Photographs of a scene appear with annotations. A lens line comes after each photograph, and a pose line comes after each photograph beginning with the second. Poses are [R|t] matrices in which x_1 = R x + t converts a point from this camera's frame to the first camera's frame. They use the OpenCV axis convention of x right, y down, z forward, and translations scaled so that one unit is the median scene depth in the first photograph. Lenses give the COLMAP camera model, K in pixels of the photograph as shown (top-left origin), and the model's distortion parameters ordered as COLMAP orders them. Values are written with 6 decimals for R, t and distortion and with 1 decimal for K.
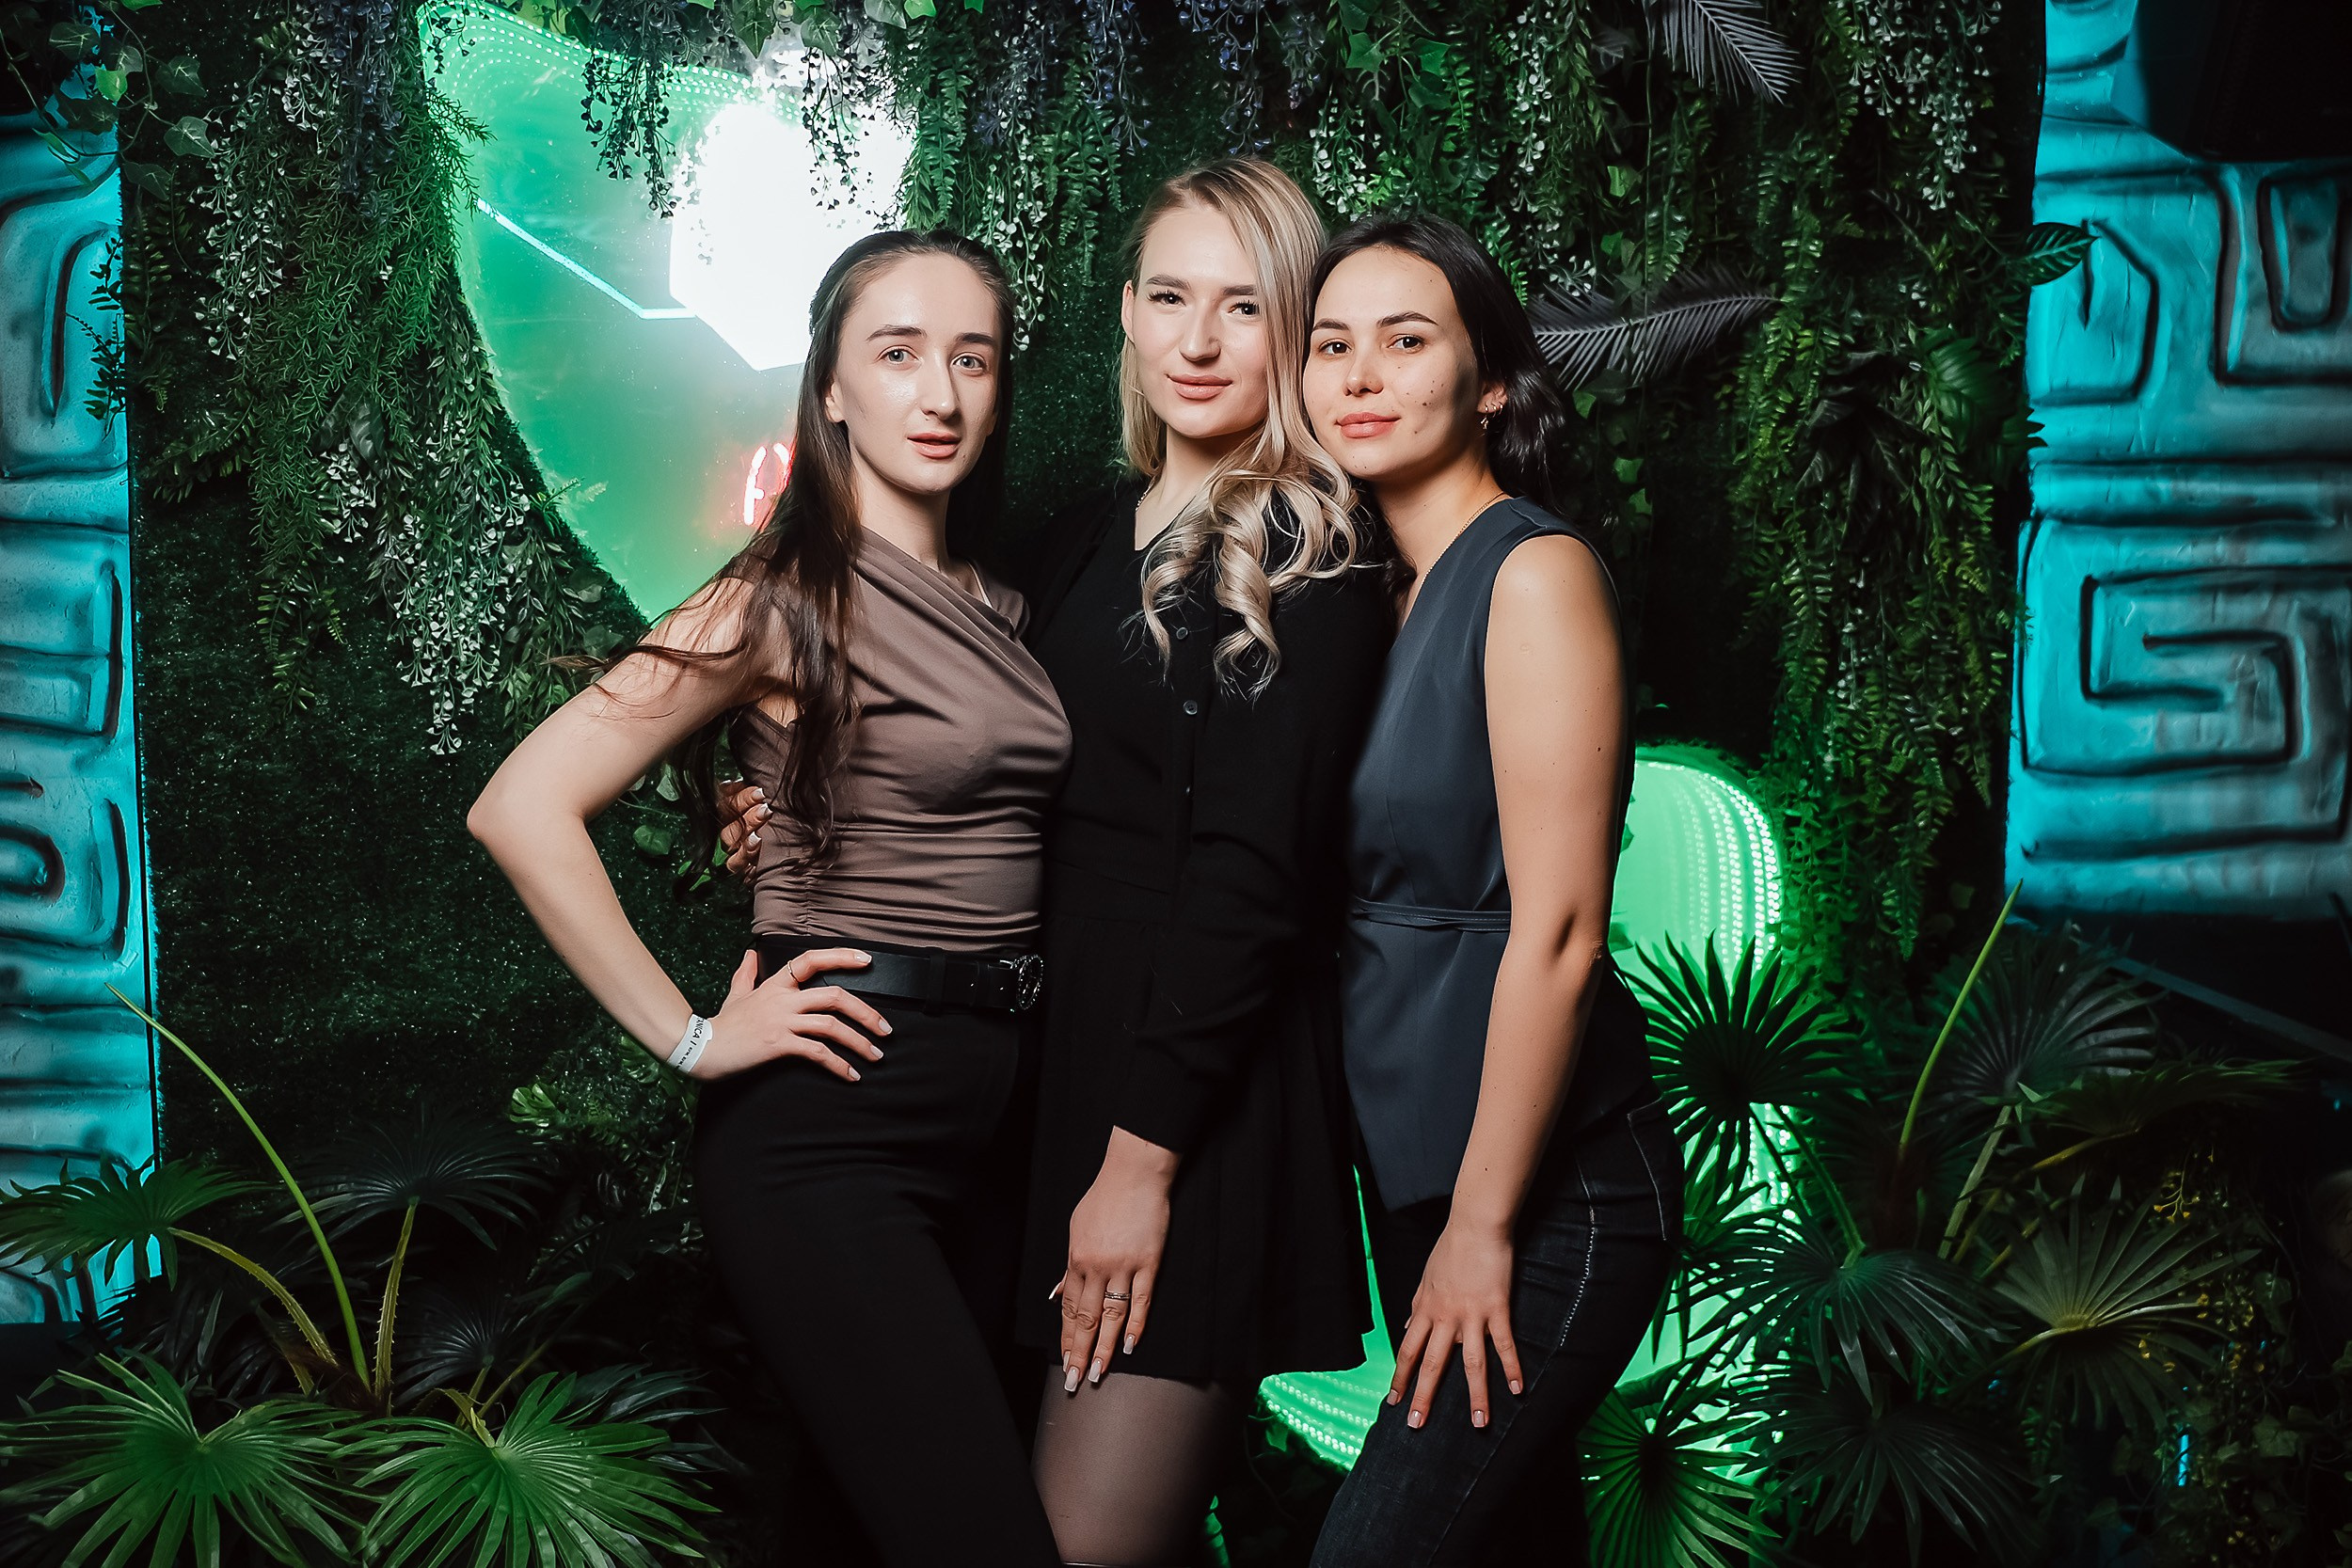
lens RADIAL K [[2351.2, 0, 1167.8], [0, 2351.2, 777.5], [0, 0, 1]] dist [0.003748, 0.016089]
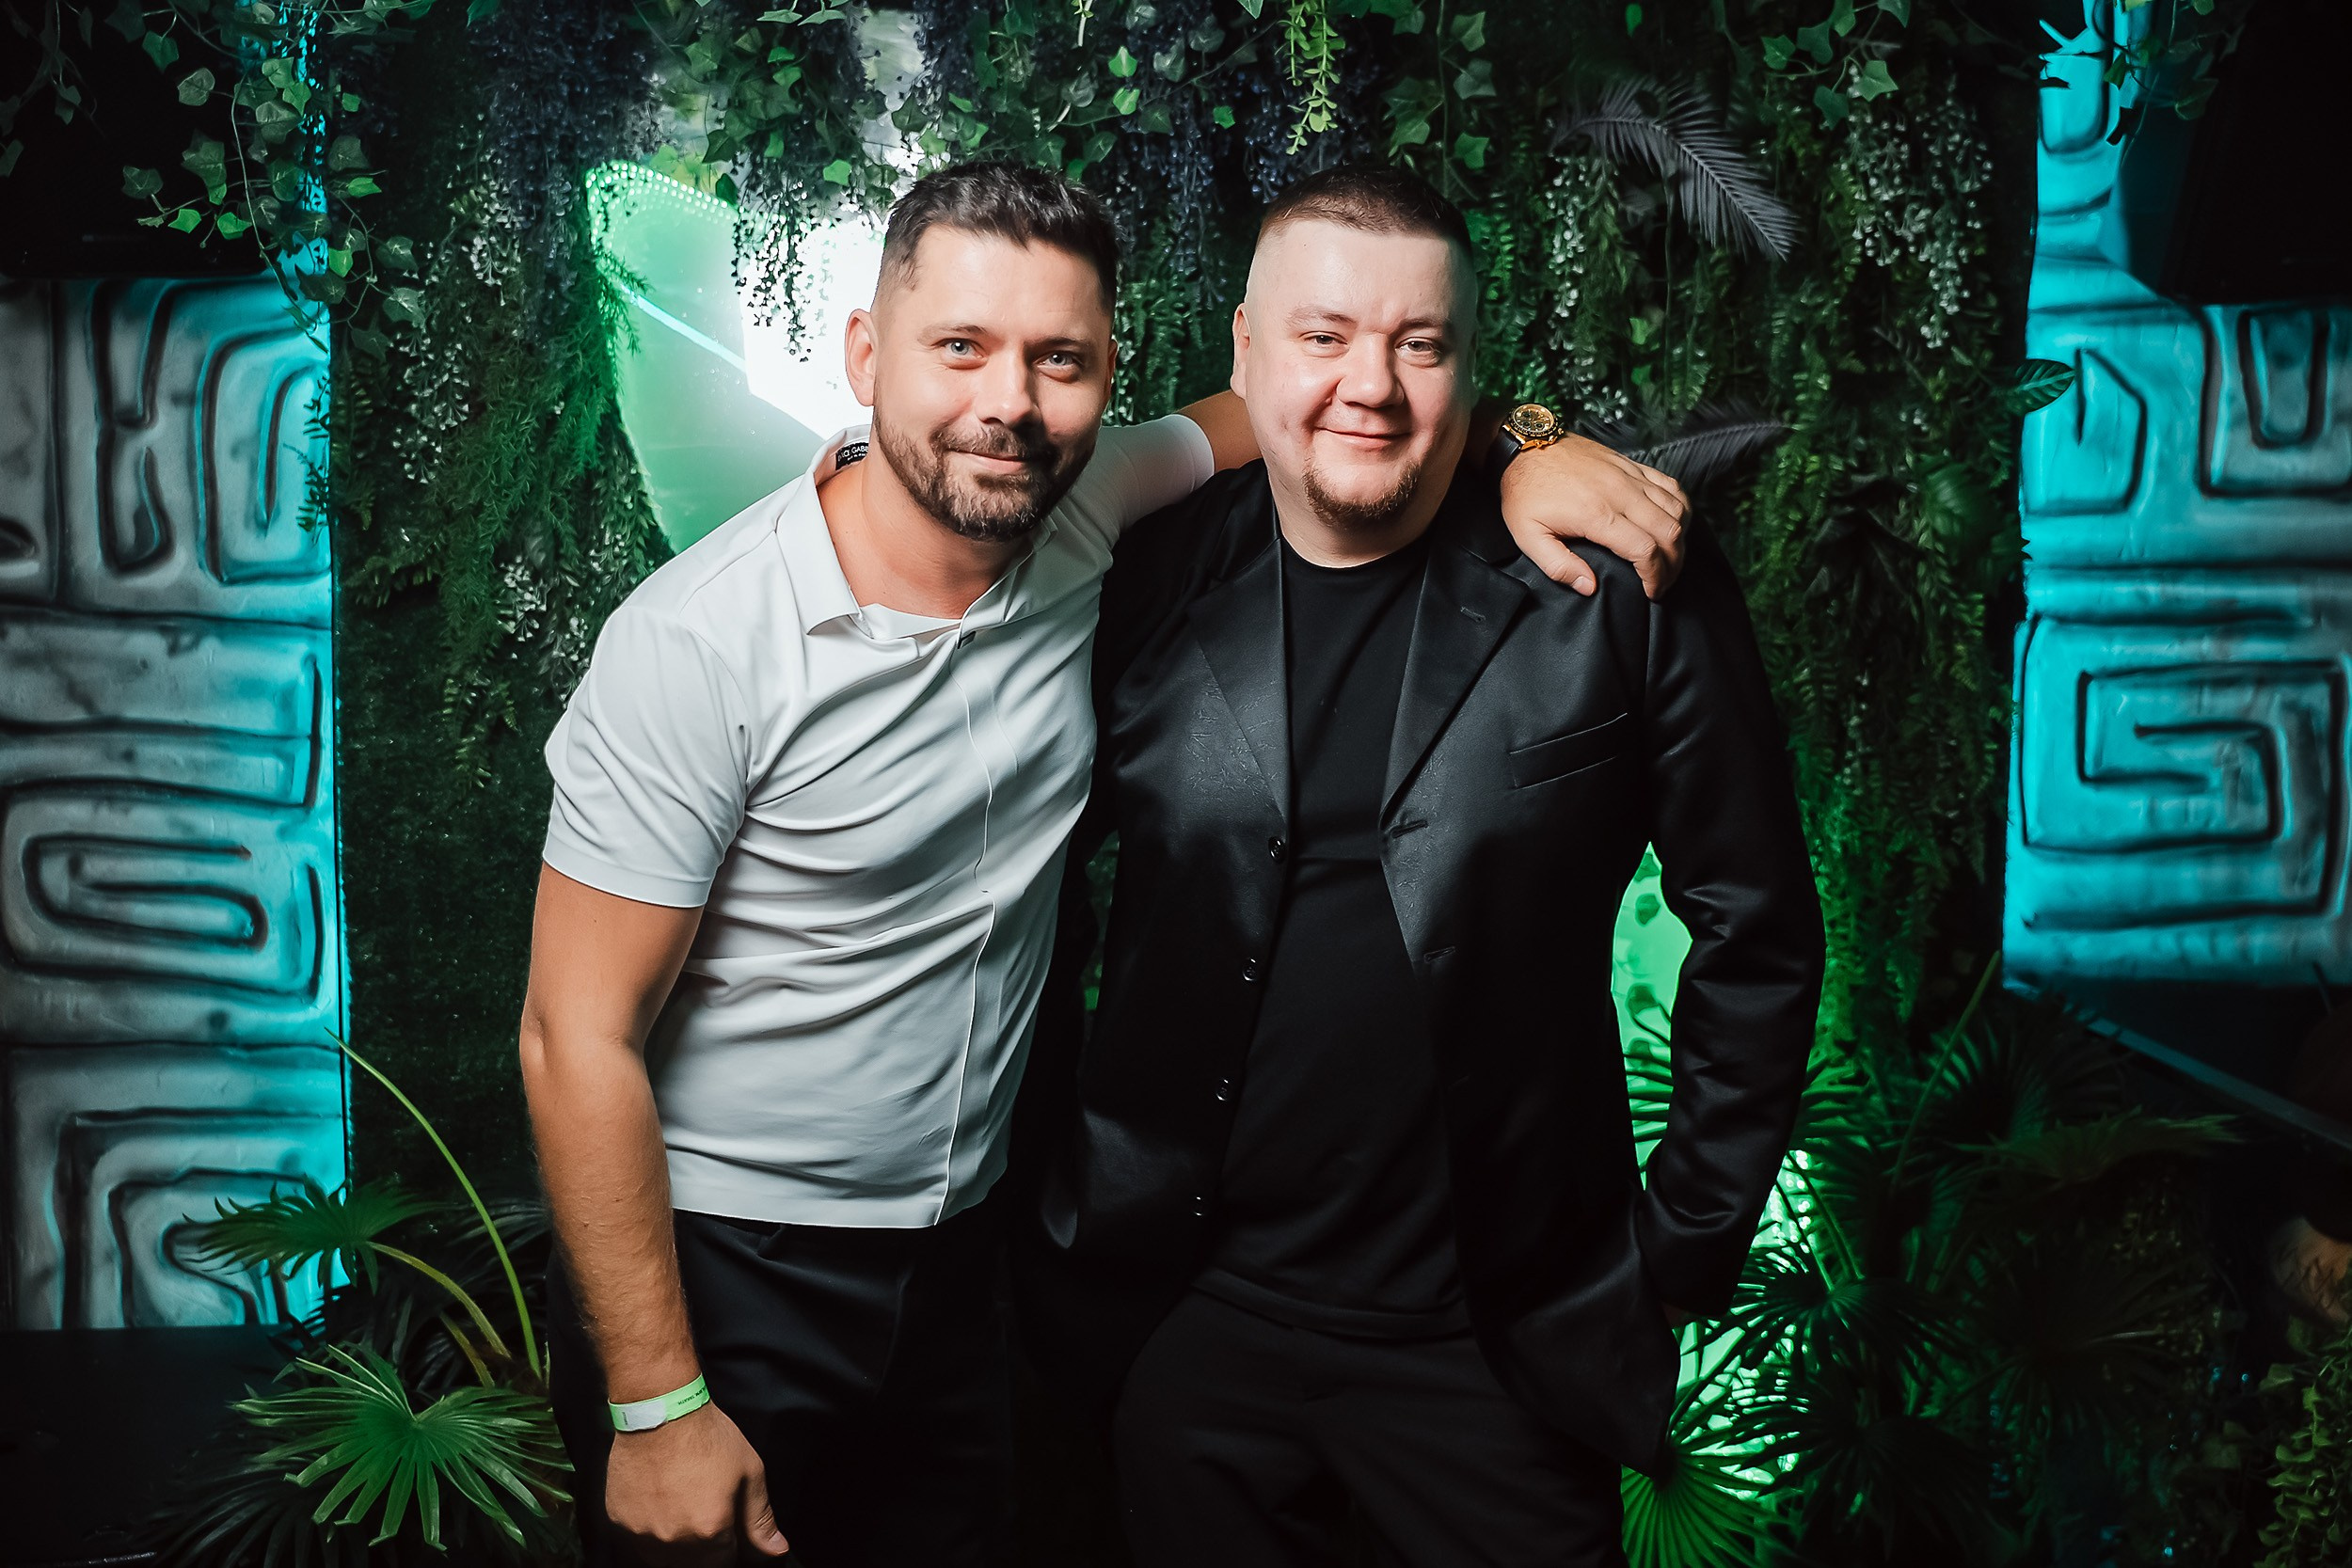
lens RADIAL K [[2375.3, 0, 1163.4], [0, 2375.3, 778.5], [0, 0, 1]] dist [0.004675, 0.020523]
pose [[0.999202, 0.005424, -0.039563, 0.008104], [-0.006047, 0.999859, -0.015652, -0.017133], [0.039473, 0.015879, 0.999094, -0.134907]]
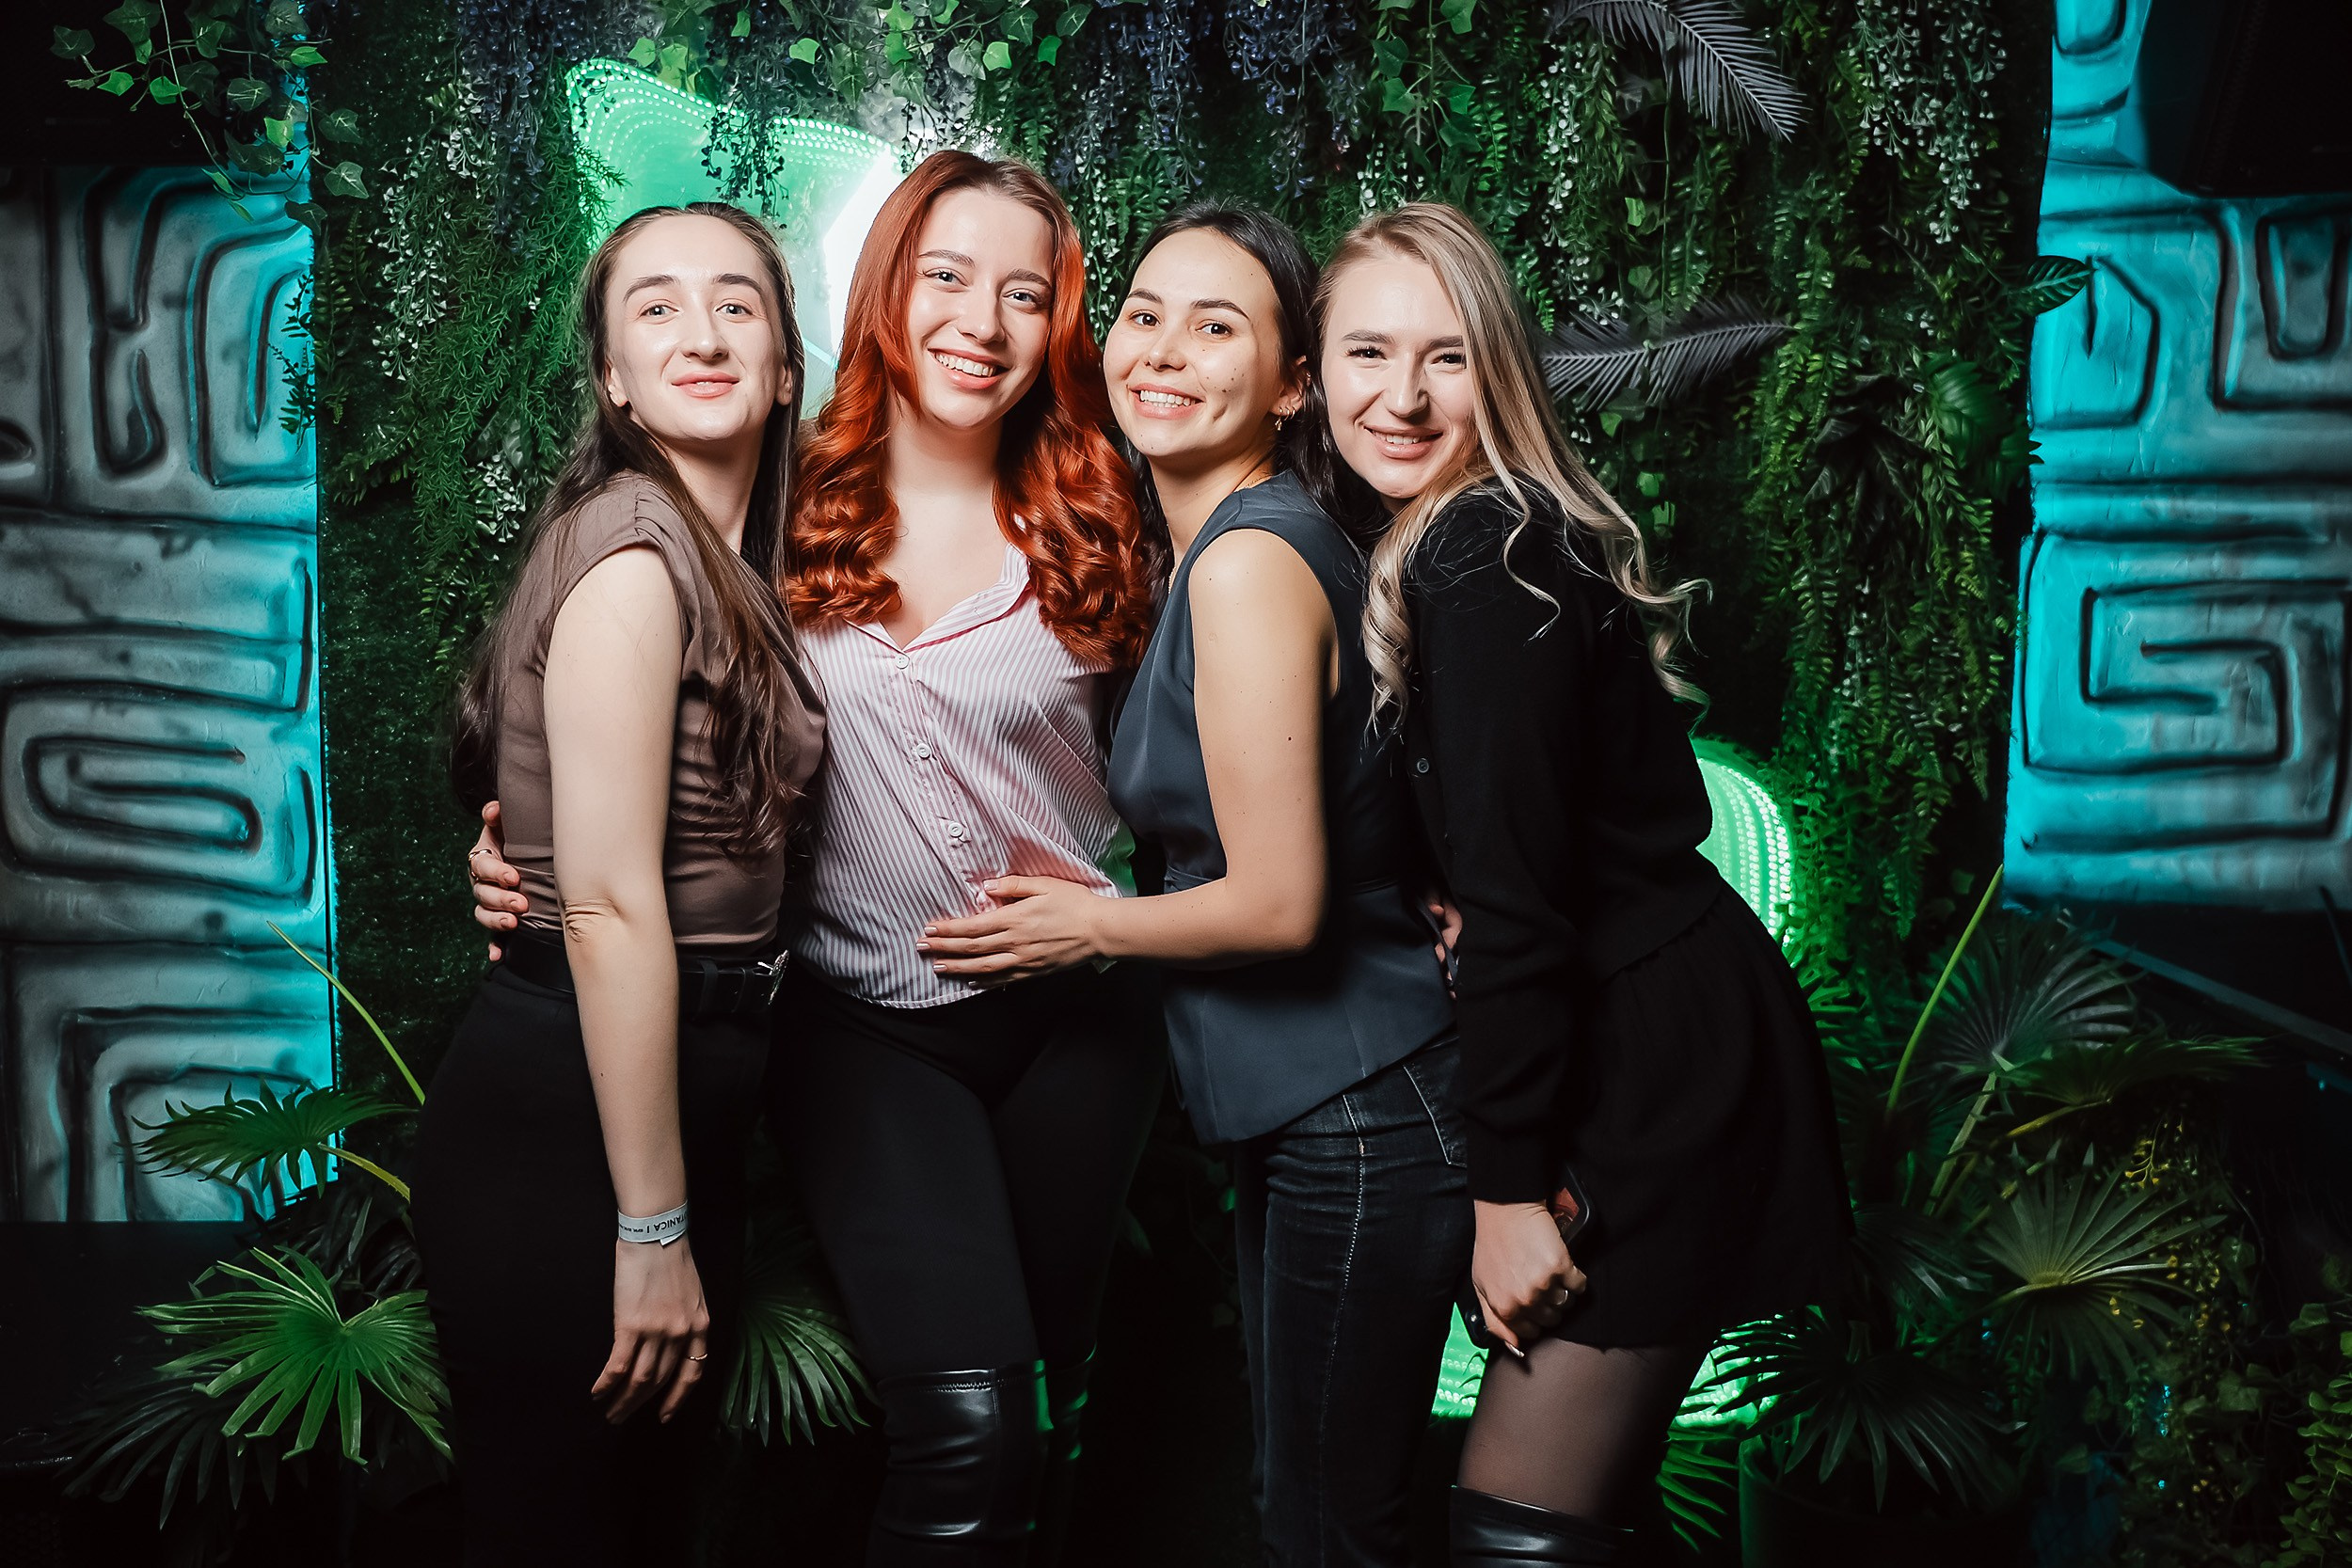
lens RADIAL K [[2057.7, 0, 1161.6], [0, 2057.7, 781.3], [0, 0, 1]] dist [-0.002312, 0.011614]
pose [[0.997134, 0.015138, -0.074120, 0.043700], [-0.015147, 0.999885, 0.000445, 0.009931], [0.074118, 0.000679, 0.997249, 0.034214]]
